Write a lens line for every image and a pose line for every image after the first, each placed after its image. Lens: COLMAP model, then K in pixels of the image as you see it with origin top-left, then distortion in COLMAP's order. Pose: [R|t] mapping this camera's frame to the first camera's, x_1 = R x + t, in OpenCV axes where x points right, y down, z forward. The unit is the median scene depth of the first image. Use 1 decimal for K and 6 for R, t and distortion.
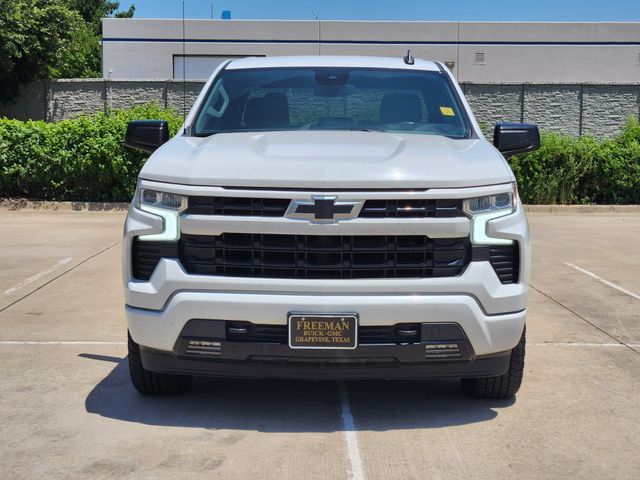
lens RADIAL K [[1219.1, 0, 320.0], [0, 1219.1, 240.0], [0, 0, 1]] dist [-0.311635, 3.210343]
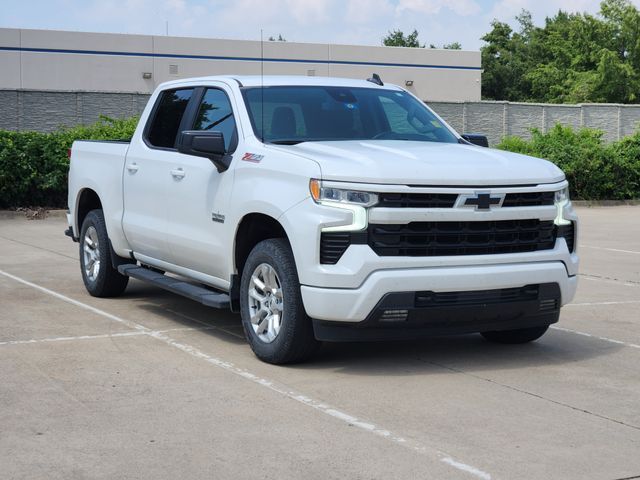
lens RADIAL K [[1219.1, 0, 320.0], [0, 1219.1, 240.0], [0, 0, 1]] dist [-0.311635, 3.210343]
pose [[0.854641, -0.038987, 0.517753, -0.807363], [0.040679, 0.999140, 0.008088, -0.001110], [-0.517623, 0.014149, 0.855492, -0.025174]]
